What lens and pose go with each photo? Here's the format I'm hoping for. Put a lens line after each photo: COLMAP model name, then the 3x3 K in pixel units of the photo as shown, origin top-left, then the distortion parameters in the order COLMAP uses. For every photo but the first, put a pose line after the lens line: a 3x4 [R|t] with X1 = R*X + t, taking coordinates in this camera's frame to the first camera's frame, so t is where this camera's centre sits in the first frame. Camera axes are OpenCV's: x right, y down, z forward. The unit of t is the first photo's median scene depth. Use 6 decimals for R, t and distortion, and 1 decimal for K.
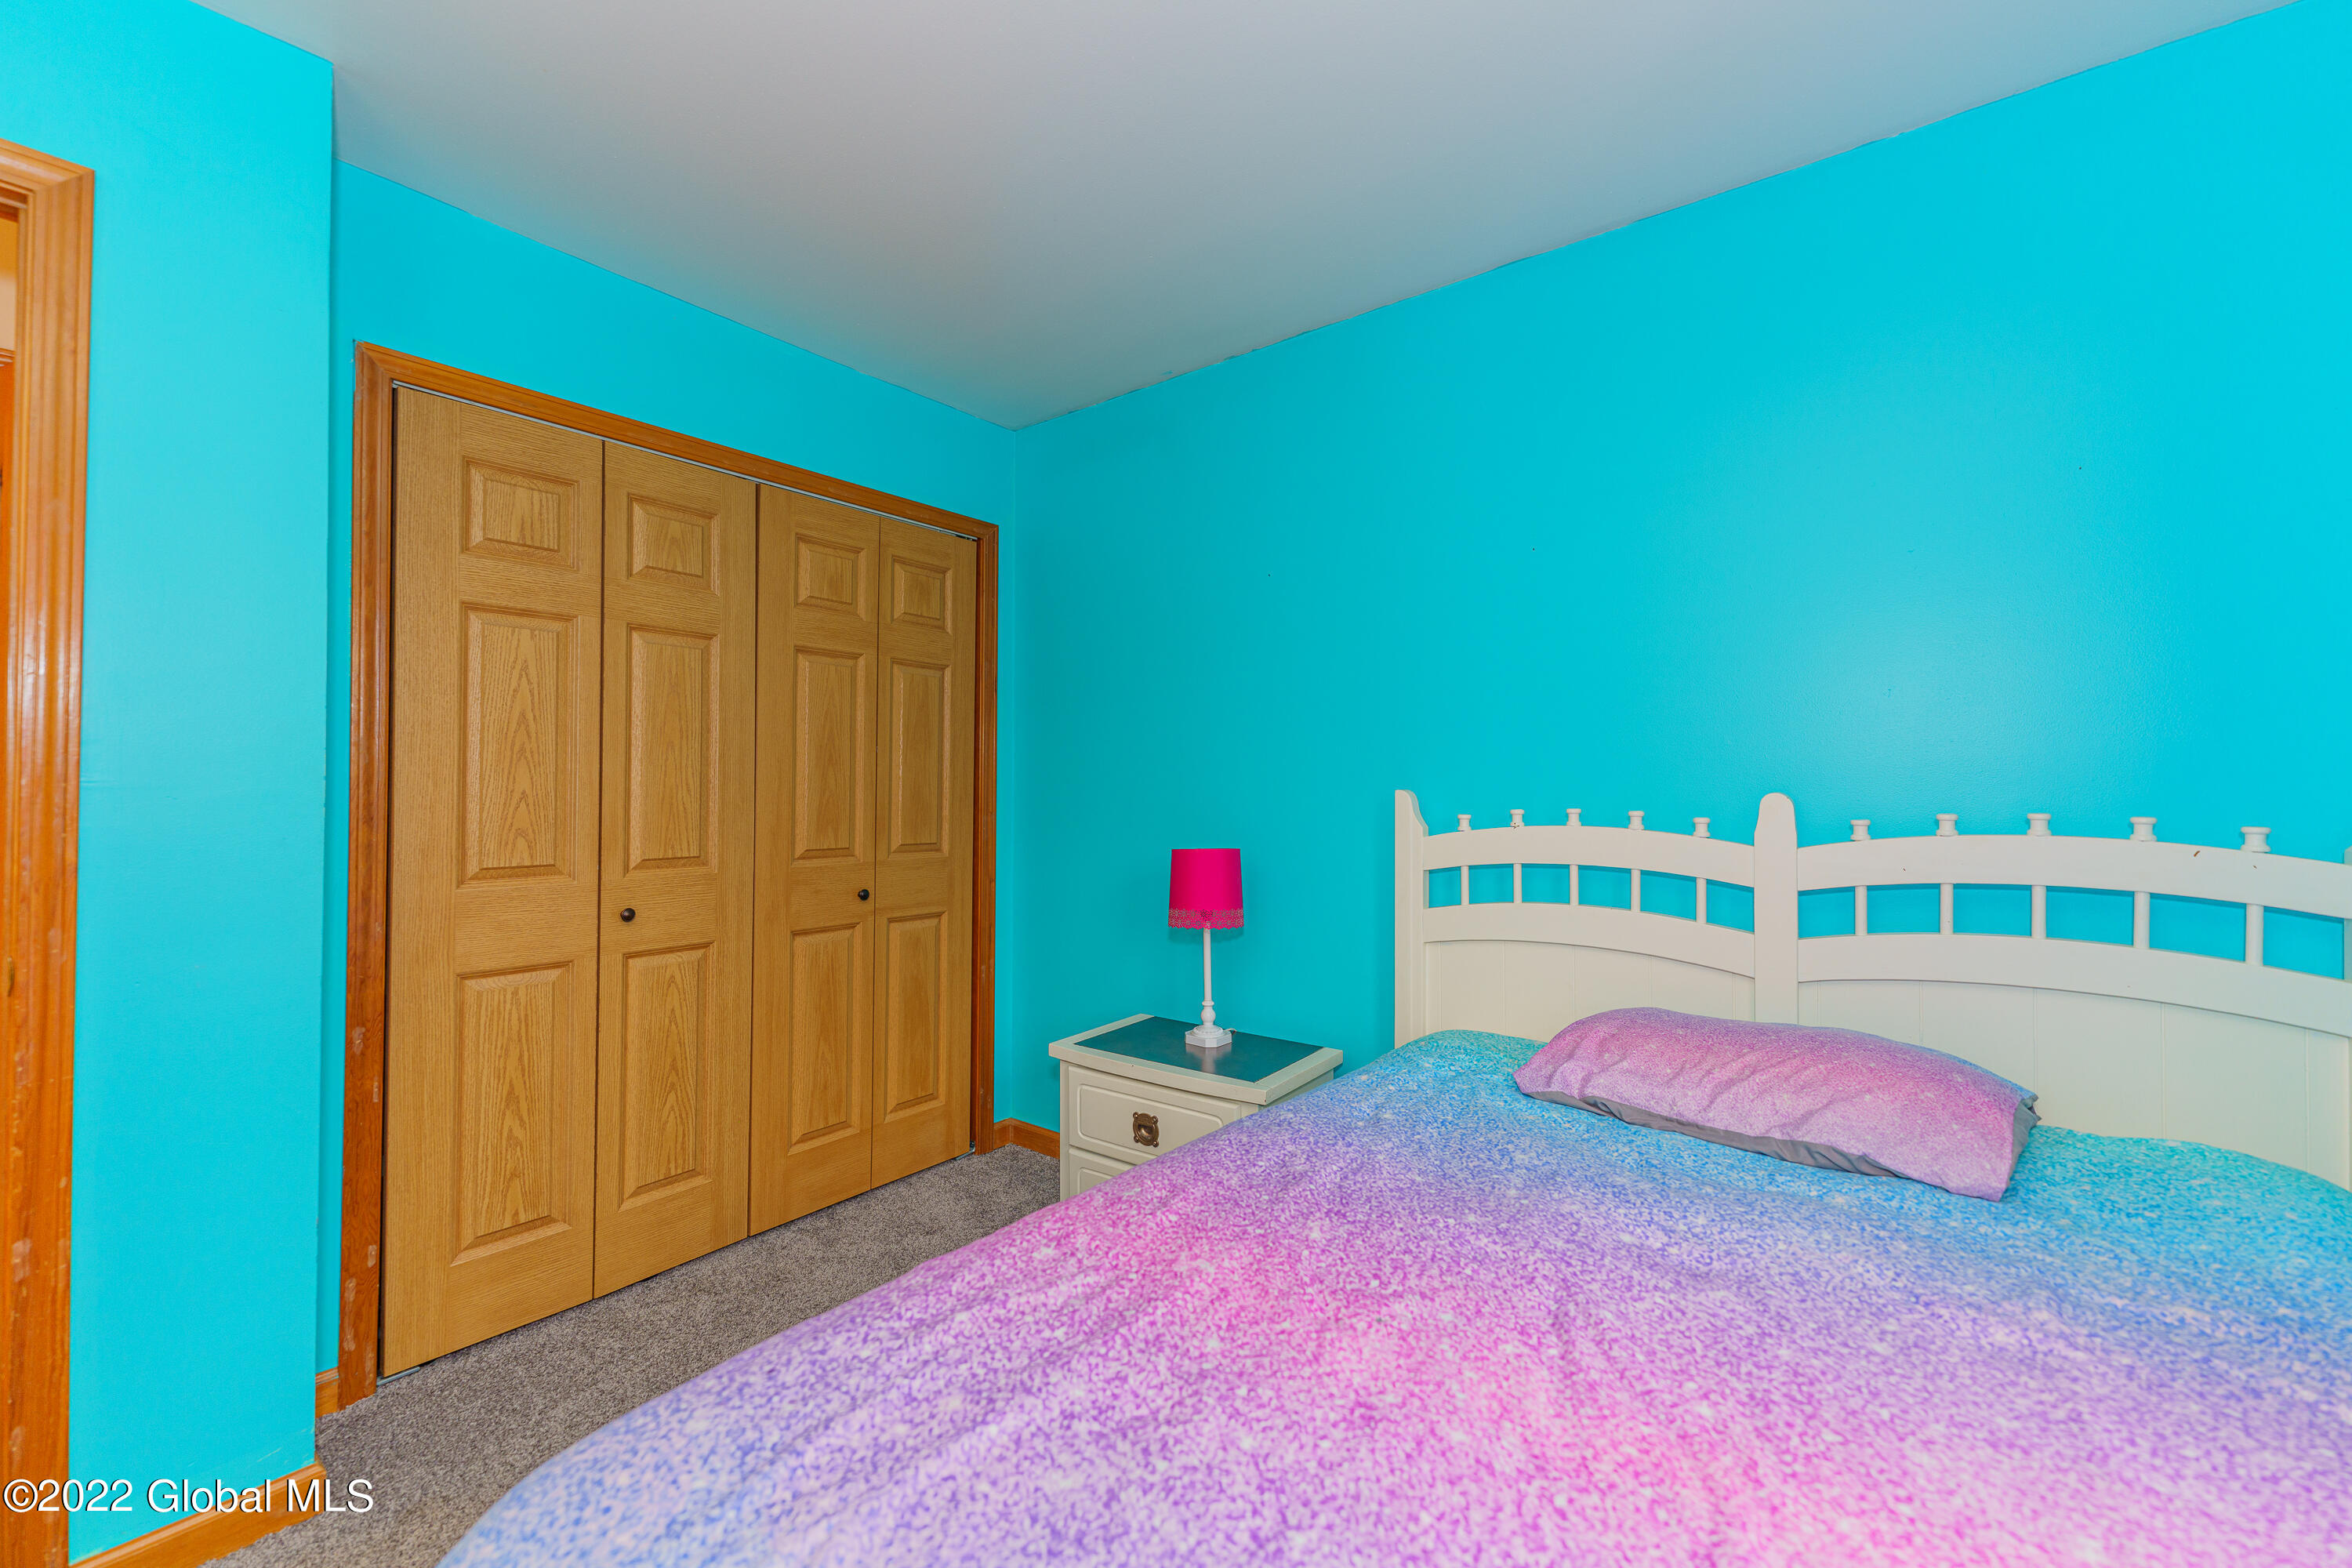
lens RADIAL K [[936.9, 0, 1175.6], [0, 936.9, 785.0], [0, 0, 1]] dist [-0.015365, 0.000987]
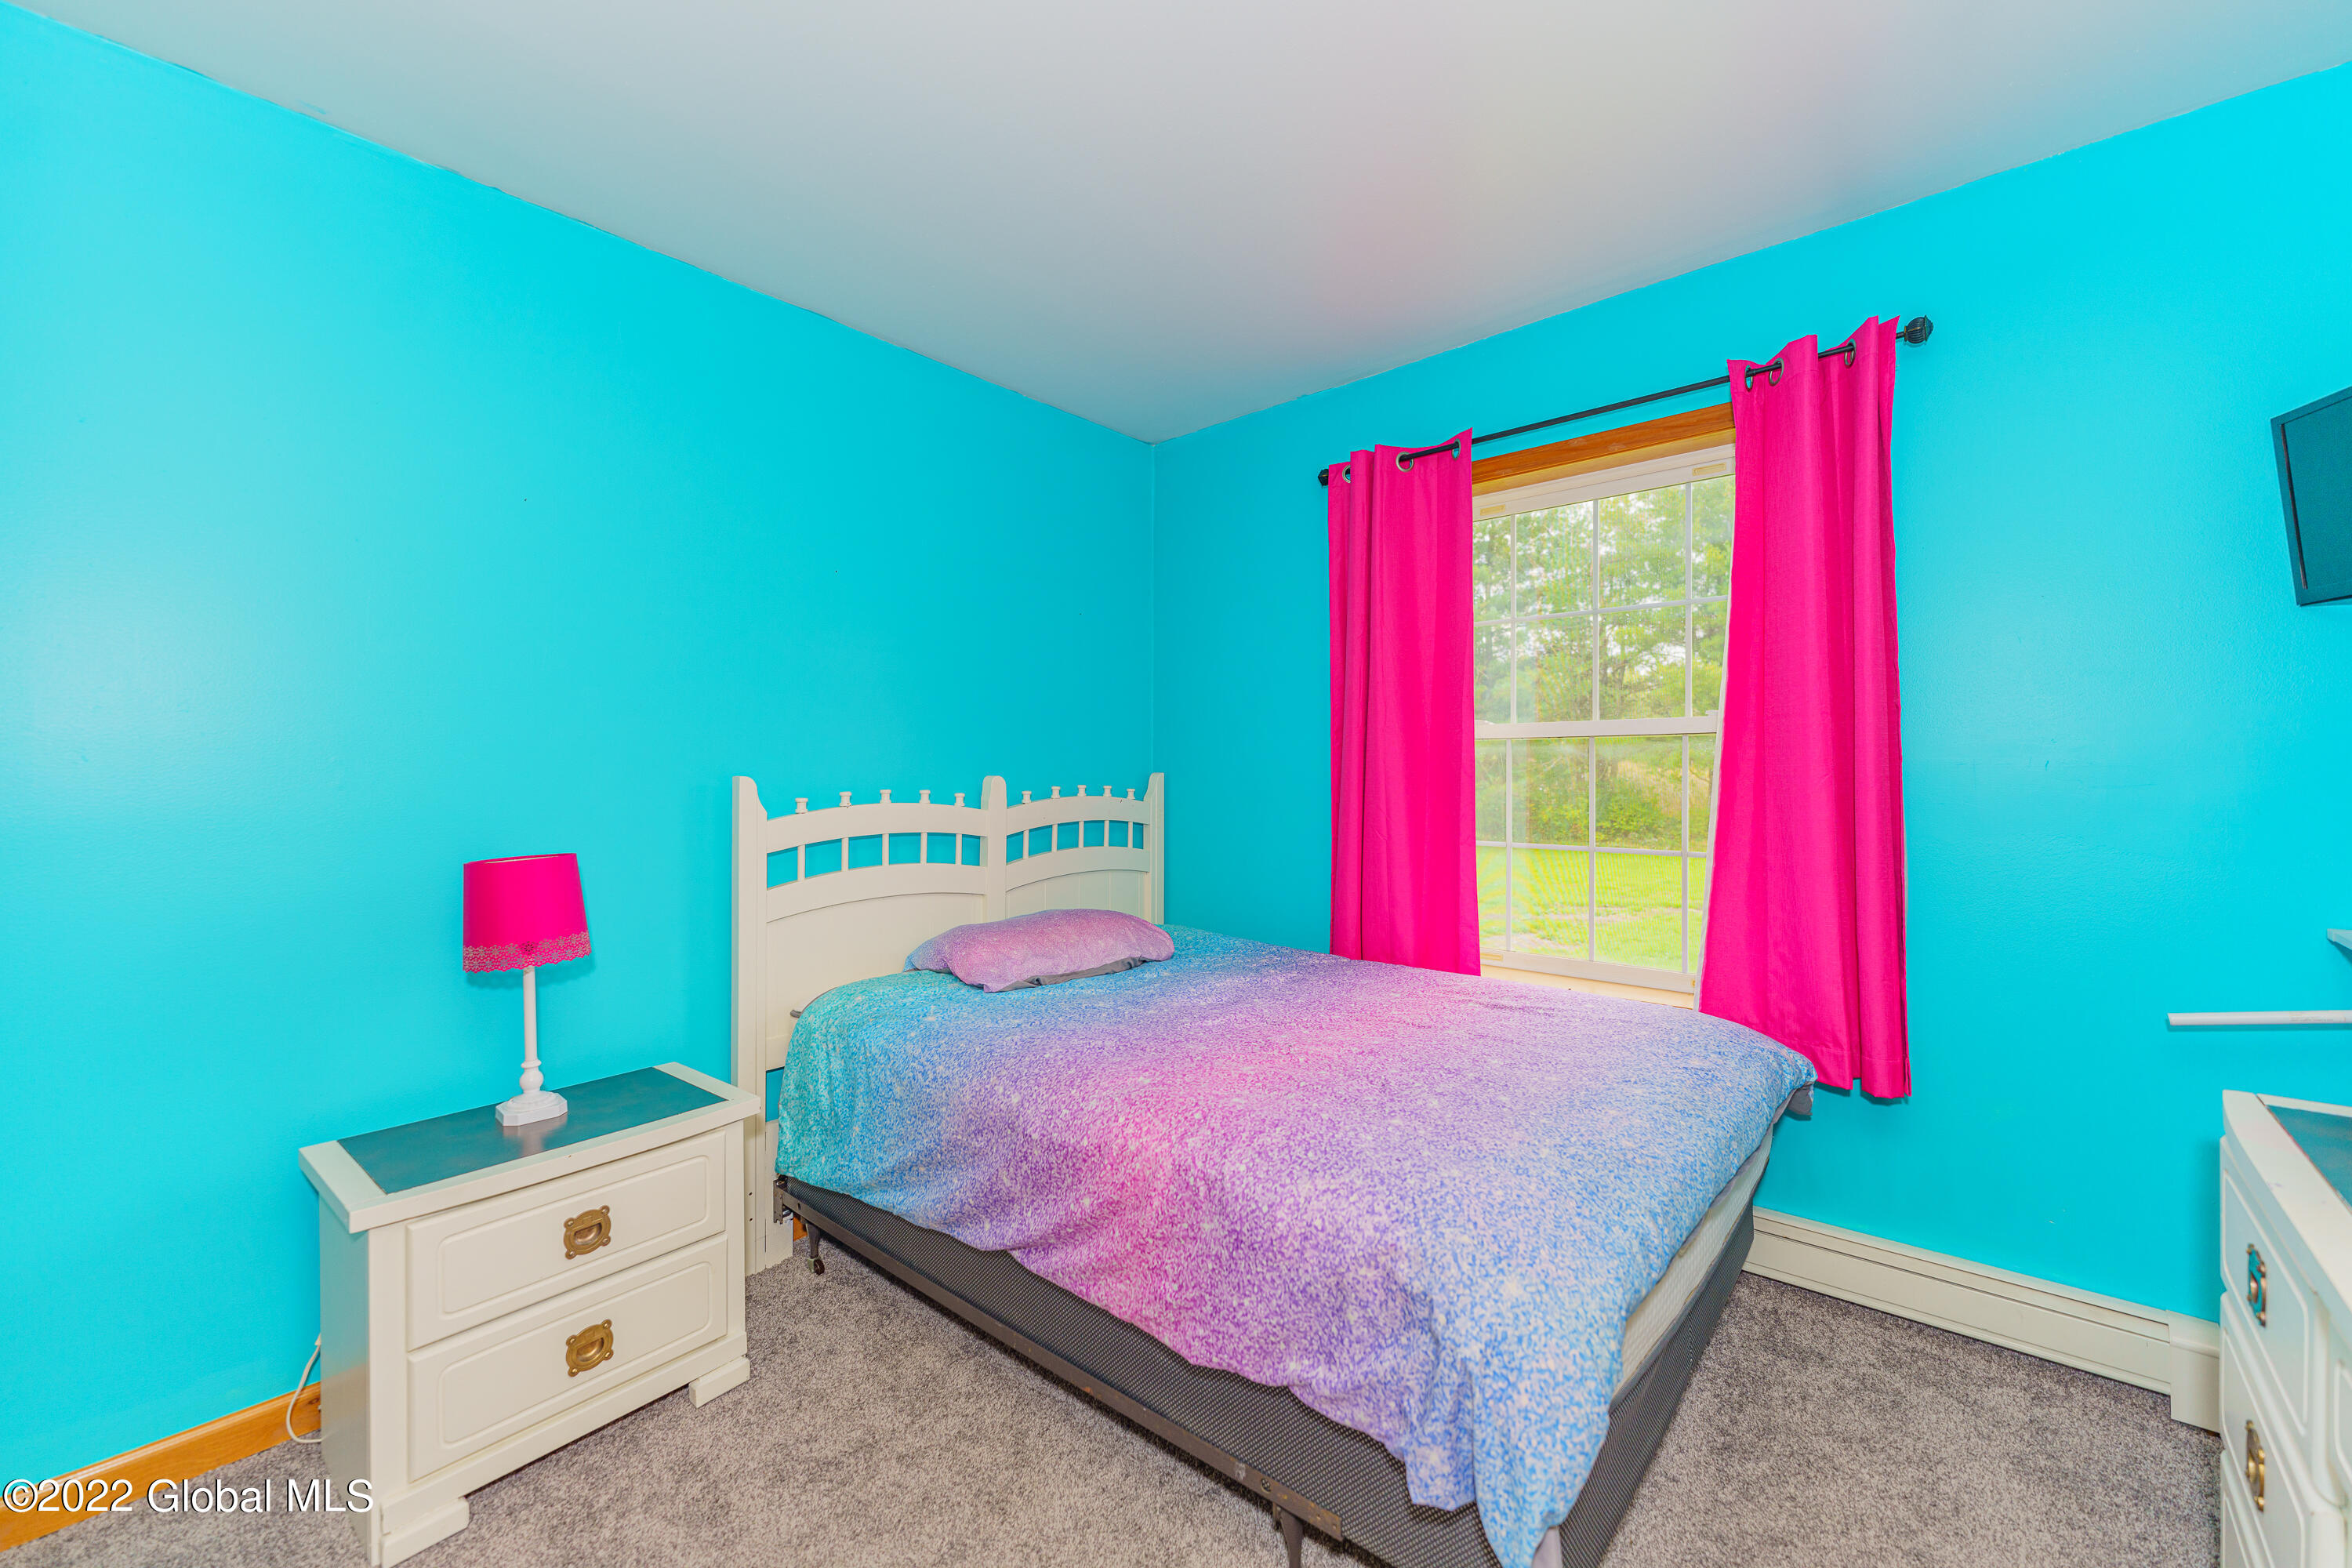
lens RADIAL K [[936.9, 0, 1176.6], [0, 936.9, 767.1], [0, 0, 1]] dist [-0.015365, 0.000987]
pose [[0.052825, -0.000875, 0.998603, -0.782824], [0.001428, 0.999999, 0.000801, -0.005180], [-0.998603, 0.001384, 0.052827, 0.507457]]
